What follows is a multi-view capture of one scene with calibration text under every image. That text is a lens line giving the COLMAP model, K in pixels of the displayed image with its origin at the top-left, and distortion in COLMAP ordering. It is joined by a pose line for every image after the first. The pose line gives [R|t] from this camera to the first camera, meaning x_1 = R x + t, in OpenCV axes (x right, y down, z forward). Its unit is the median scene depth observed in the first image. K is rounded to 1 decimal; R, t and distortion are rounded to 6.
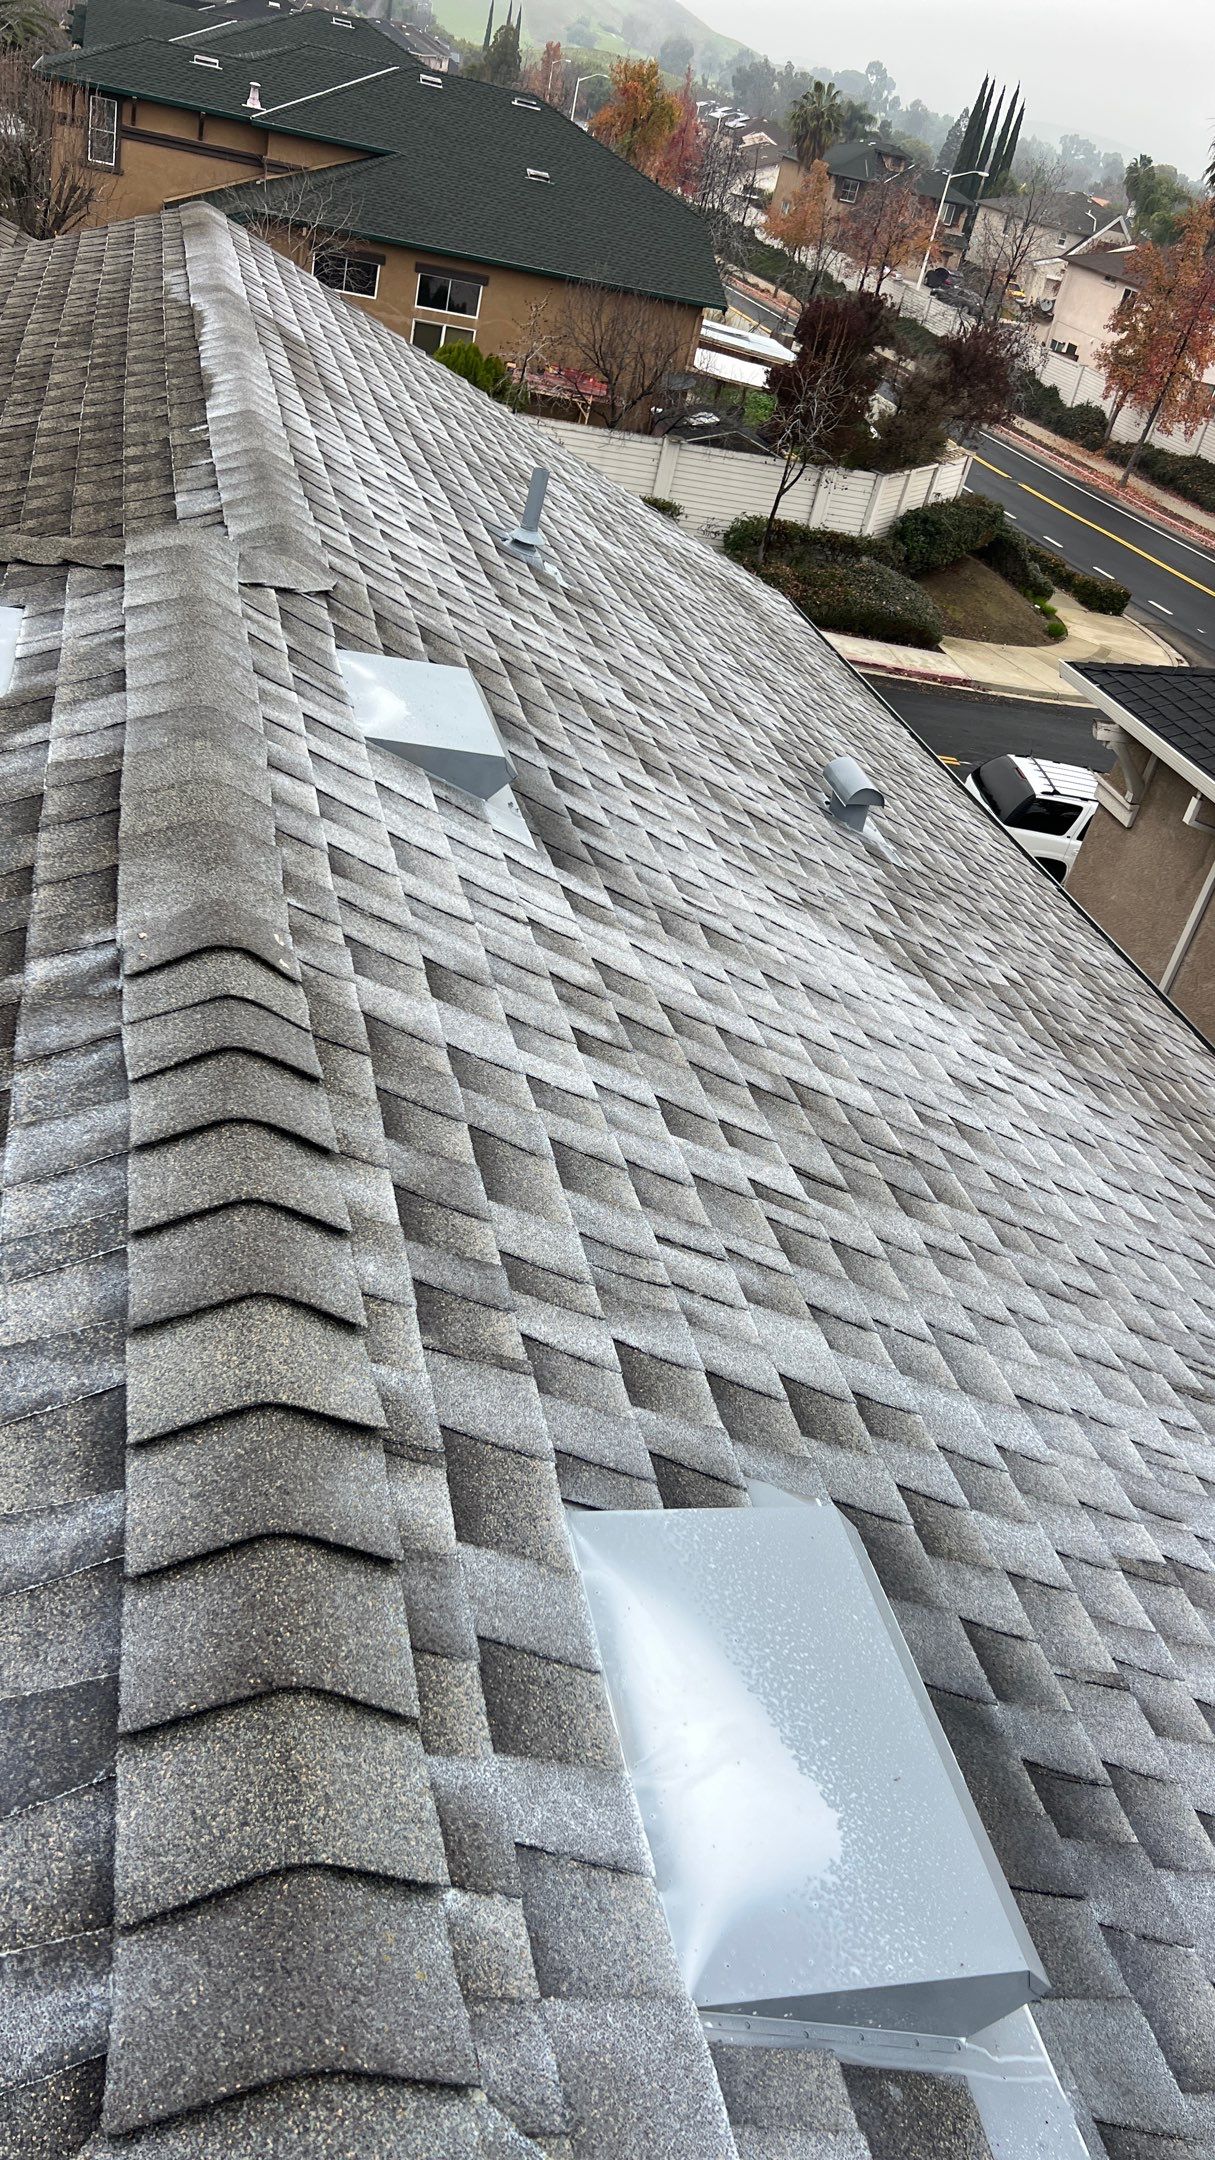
lens RADIAL K [[1633.5, 0, 610.5], [0, 1633.5, 1069.0], [0, 0, 1]] dist [0.042659, -0.043816]
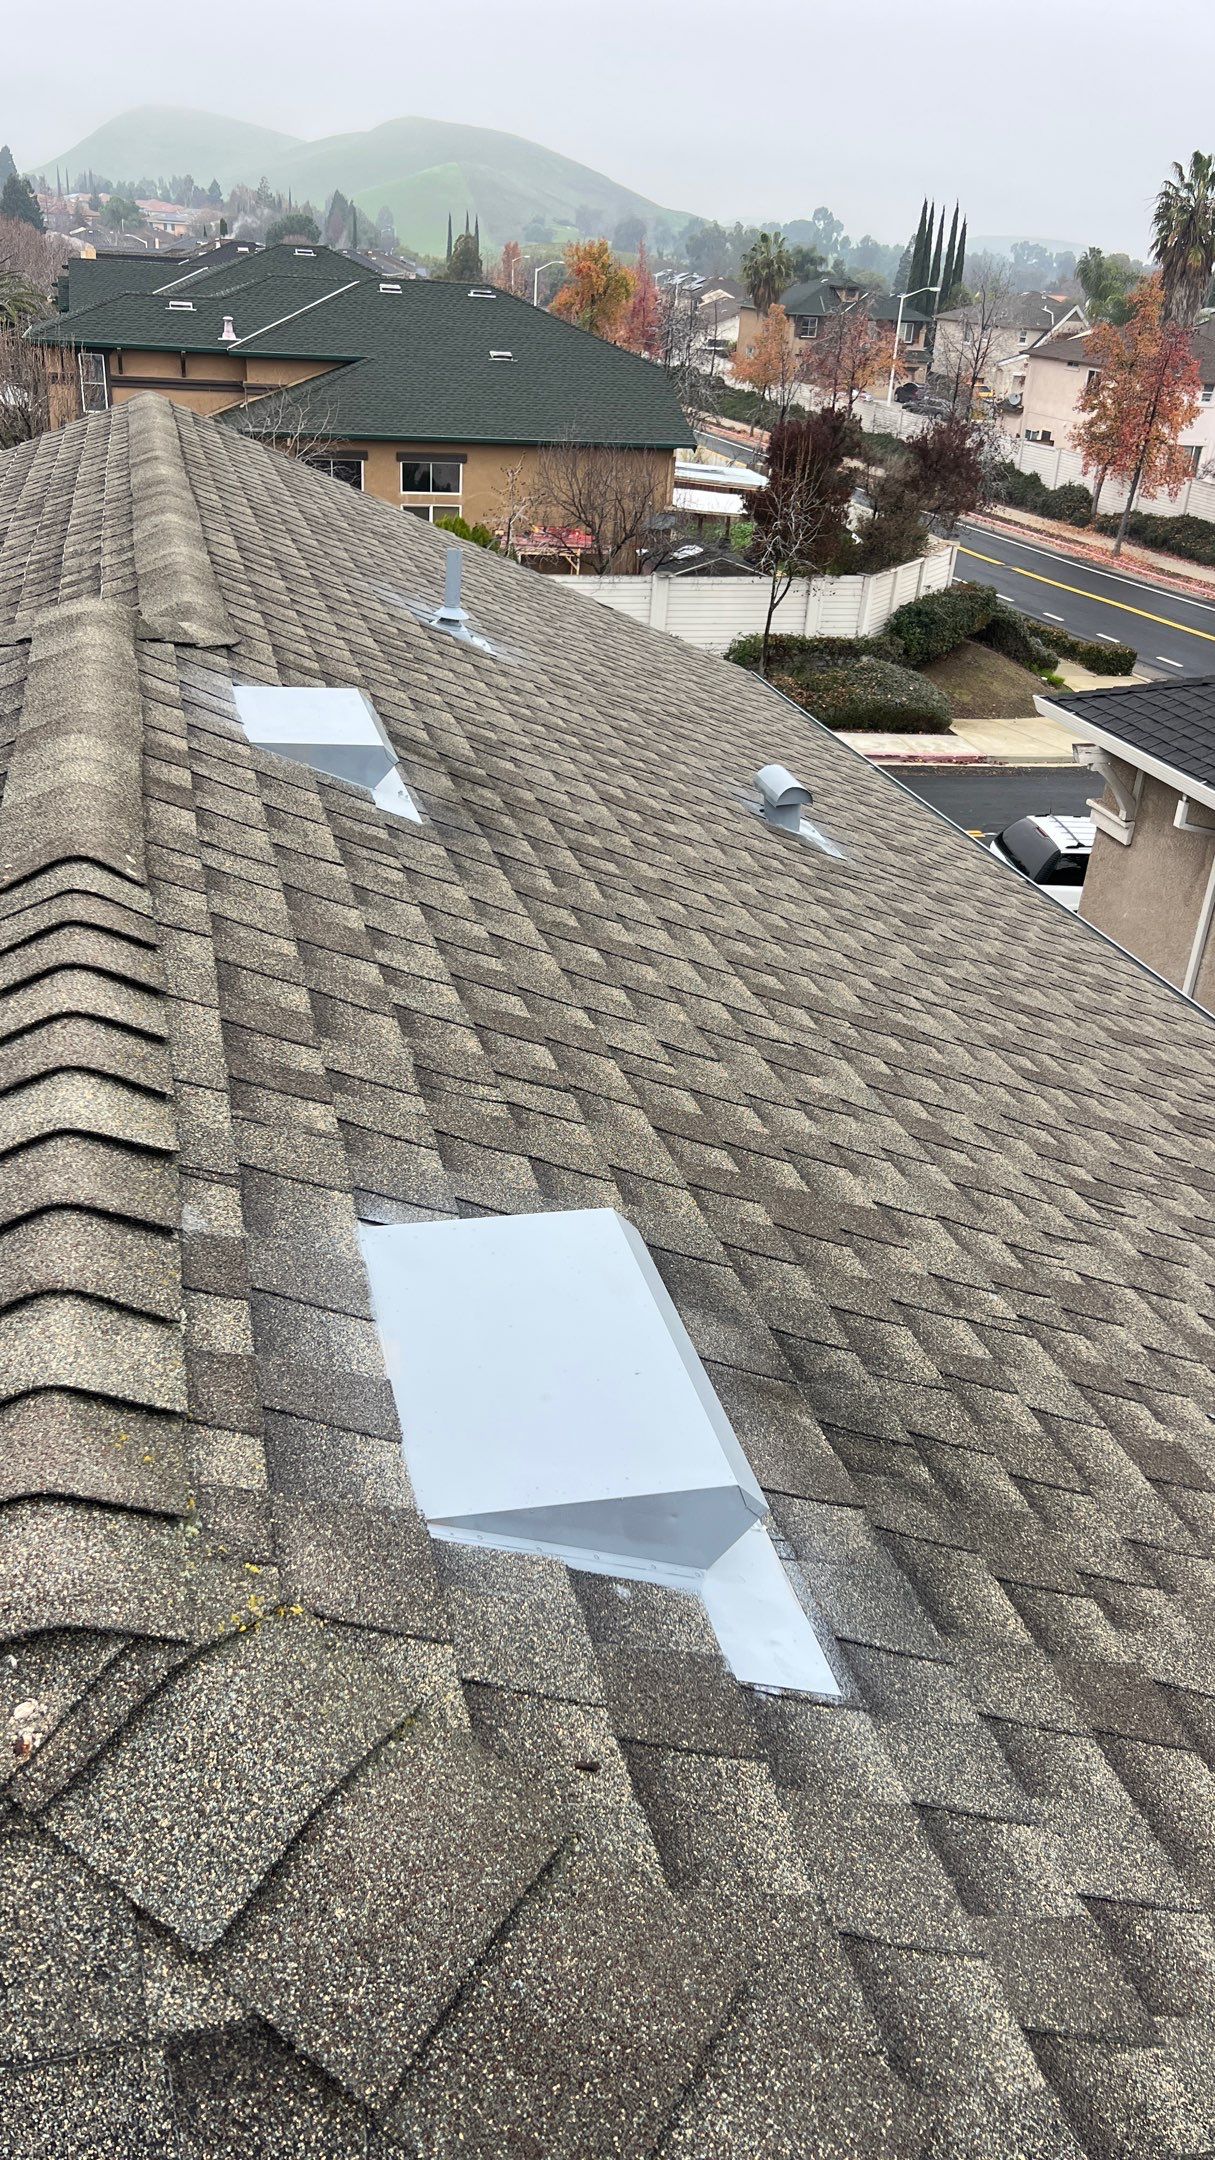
lens RADIAL K [[1633.5, 0, 597.5], [0, 1633.5, 1083.2], [0, 0, 1]] dist [0.042659, -0.043816]
pose [[0.988392, -0.141629, -0.054980, 0.009201], [0.136784, 0.987061, -0.083674, 0.012518], [0.066119, 0.075182, 0.994975, -0.005532]]
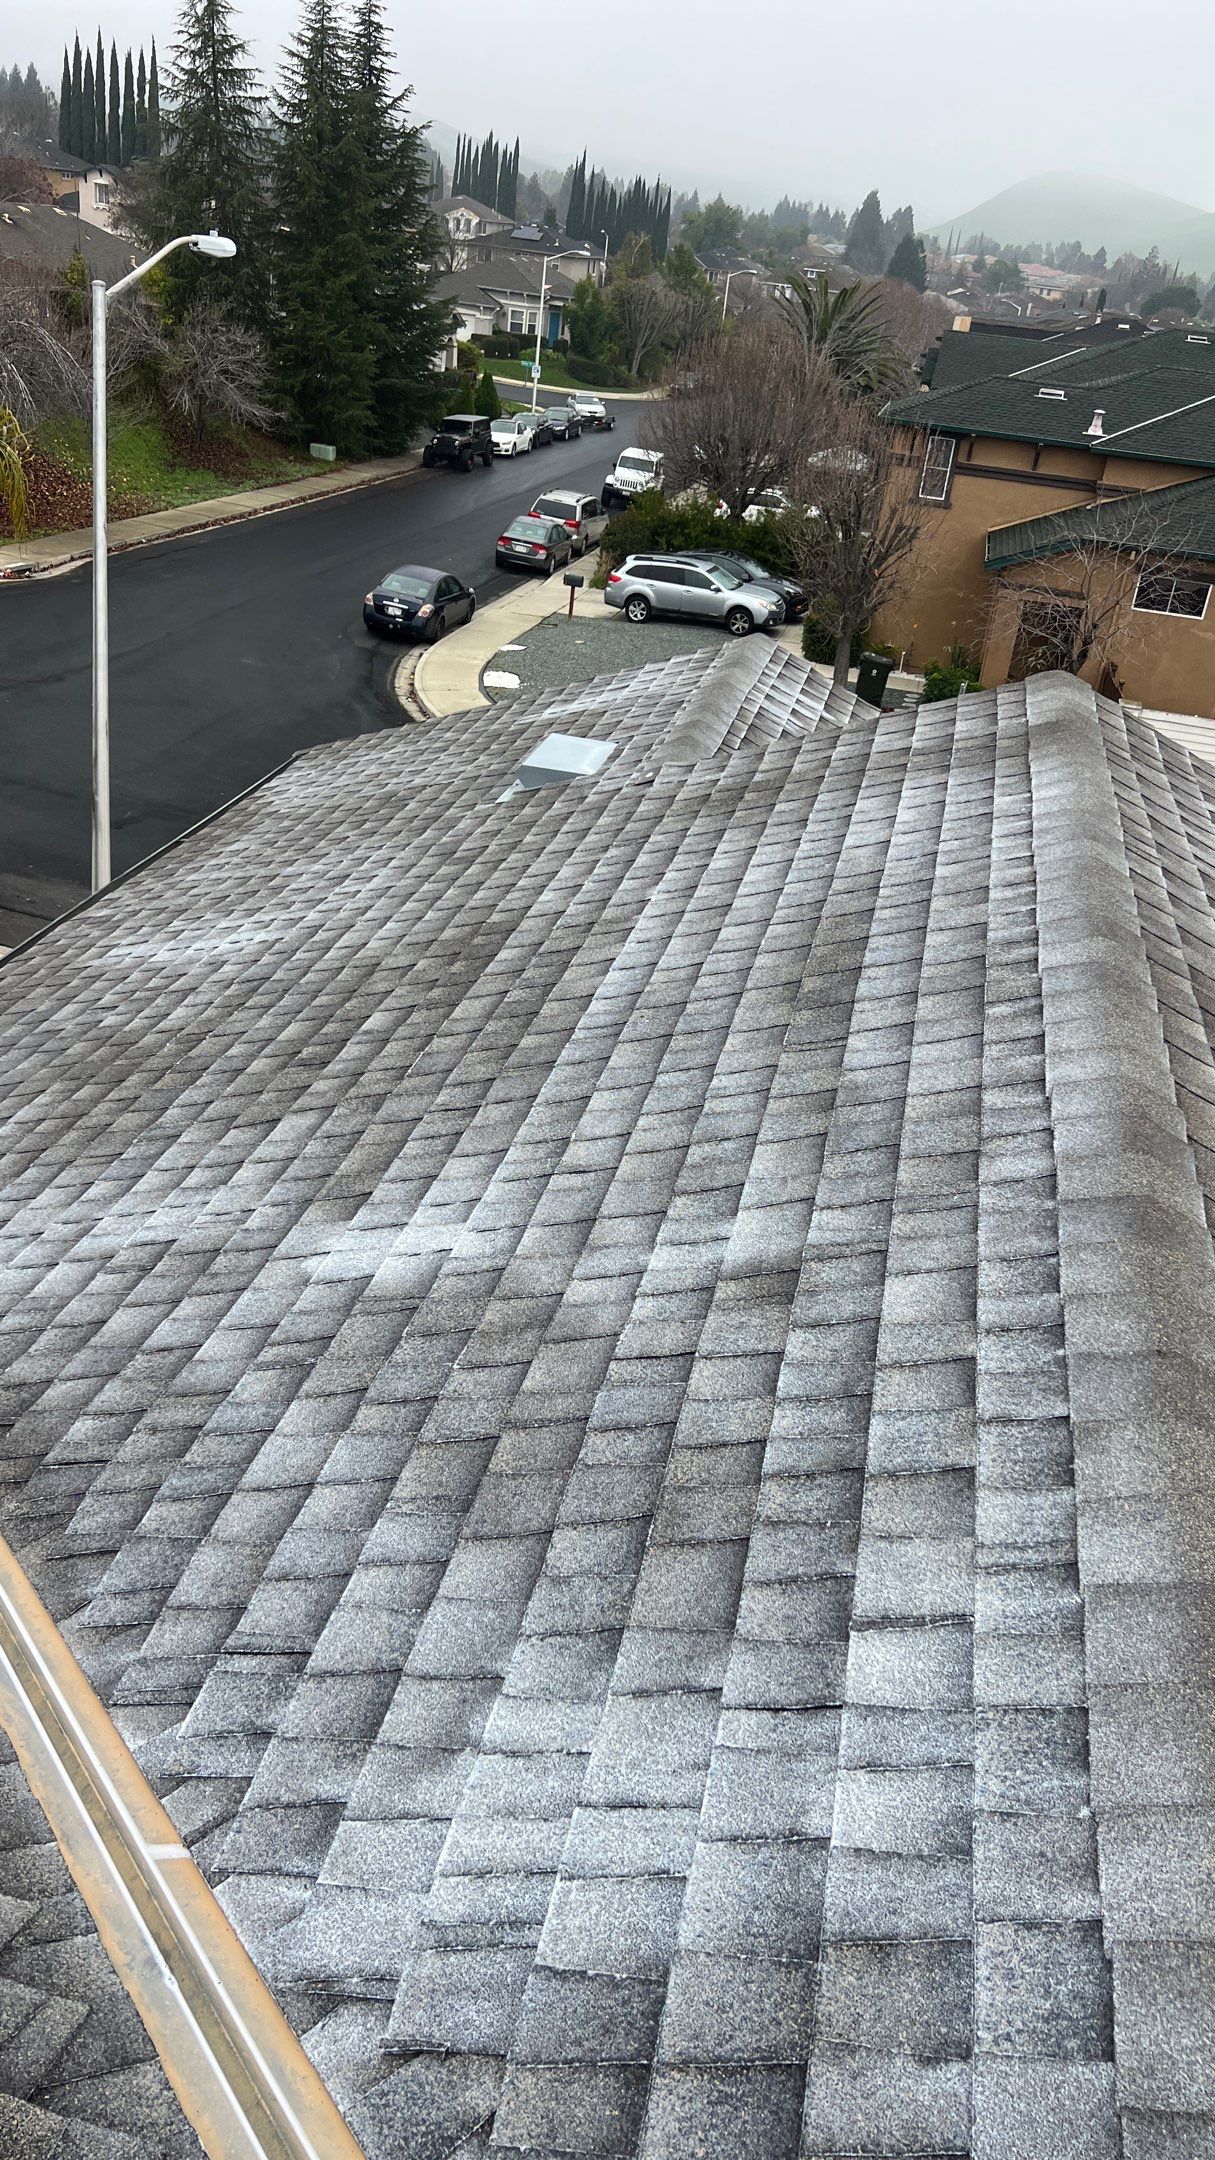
lens RADIAL K [[1633.5, 0, 606.5], [0, 1633.5, 1090.8], [0, 0, 1]] dist [0.042659, -0.043816]
pose [[0.899112, 0.097260, -0.426777, -0.024203], [-0.156376, 0.982031, -0.105644, -0.057942], [0.408833, 0.161724, 0.898165, 0.078100]]
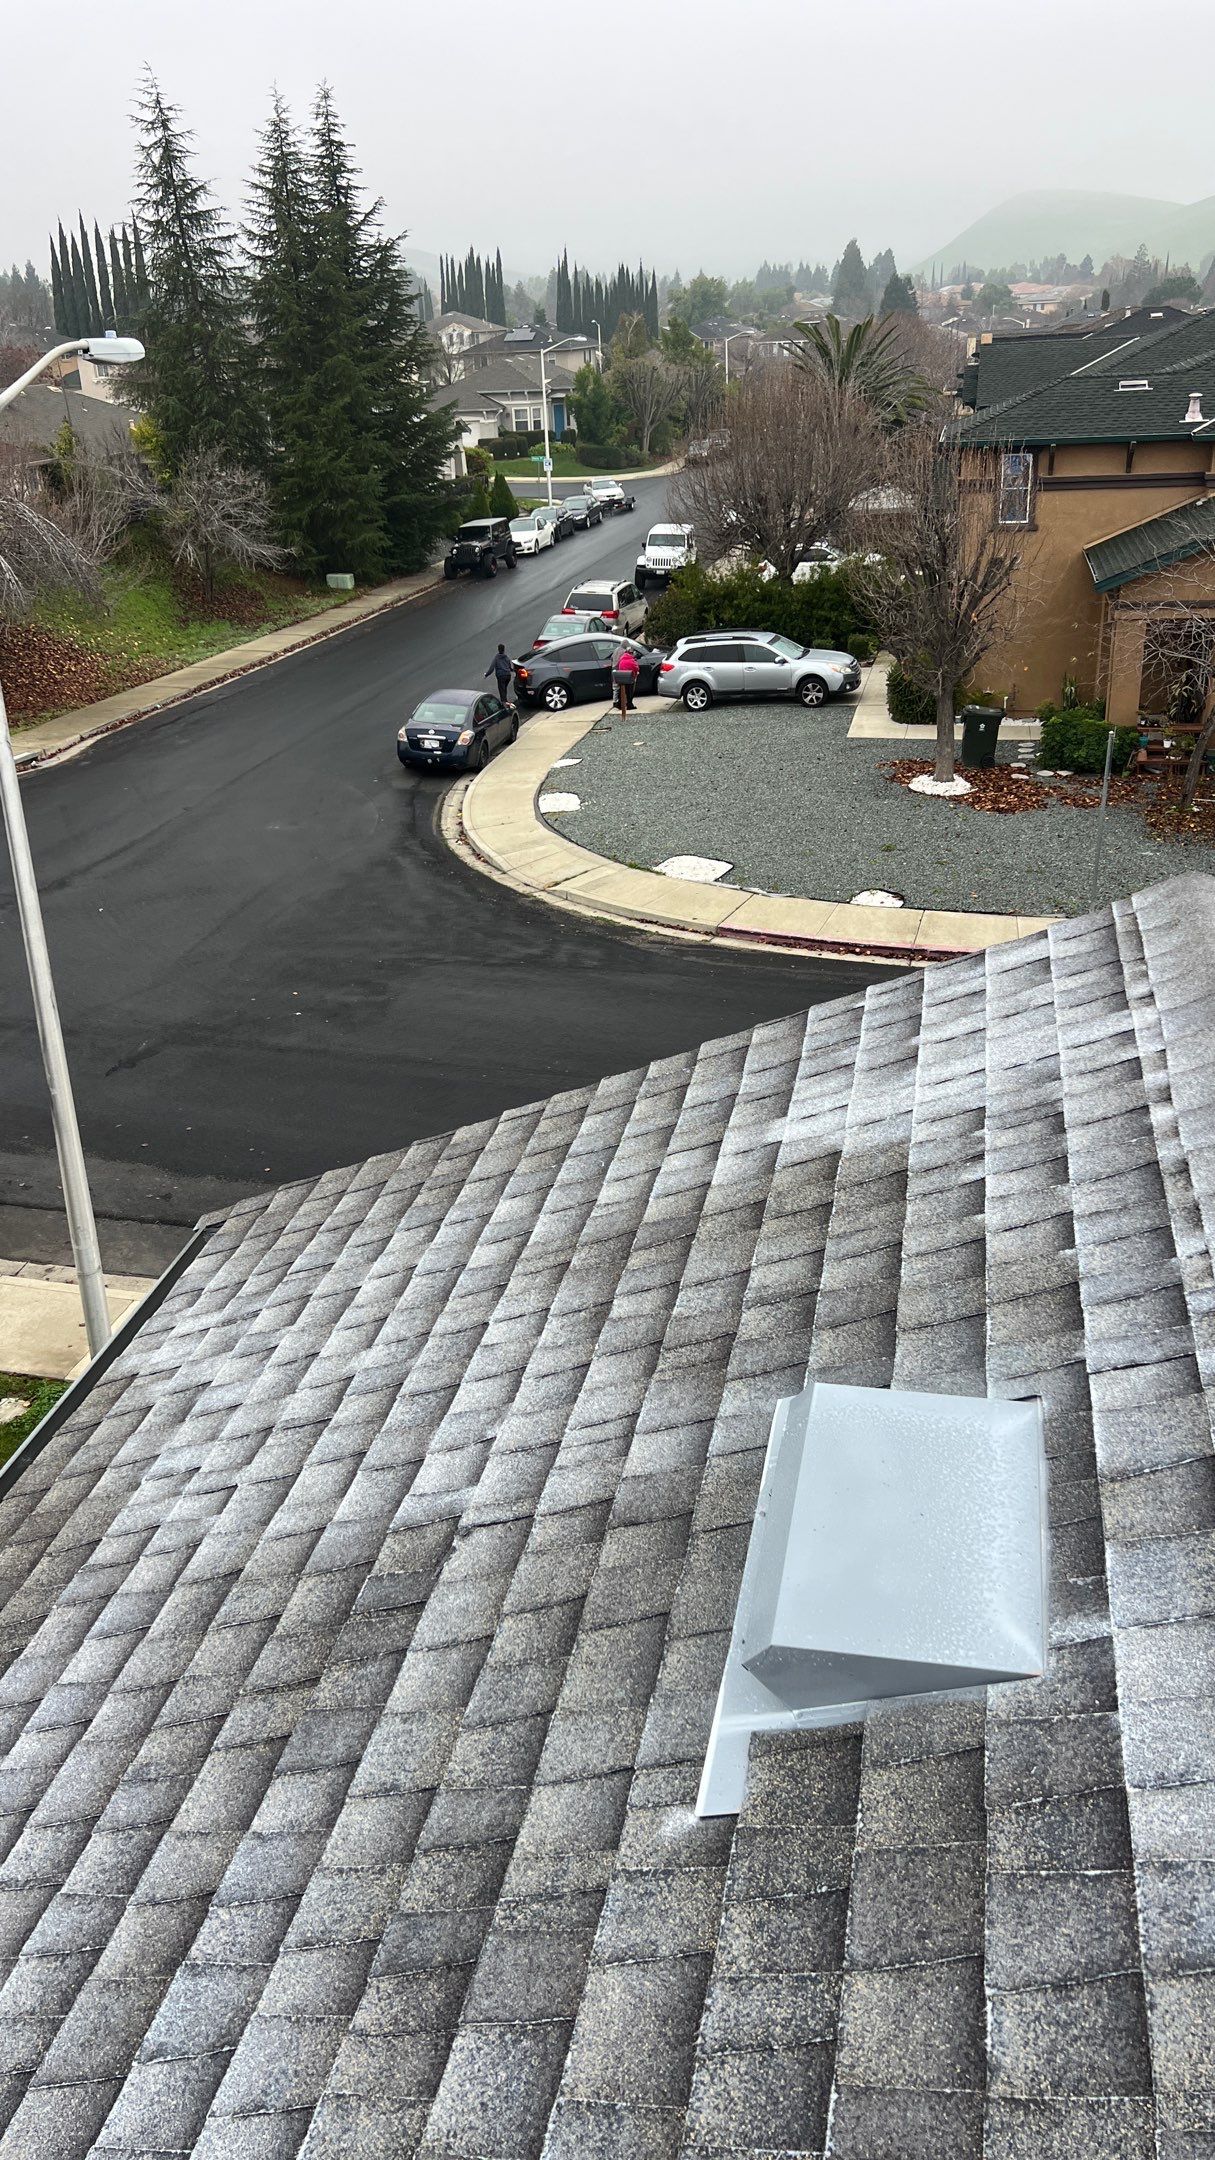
lens RADIAL K [[1633.5, 0, 601.0], [0, 1633.5, 1068.3], [0, 0, 1]] dist [0.042659, -0.043816]
pose [[0.872476, -0.053953, -0.485669, -0.089875], [-0.025683, 0.987449, -0.155834, -0.117964], [0.487981, 0.148435, 0.860140, 0.178390]]
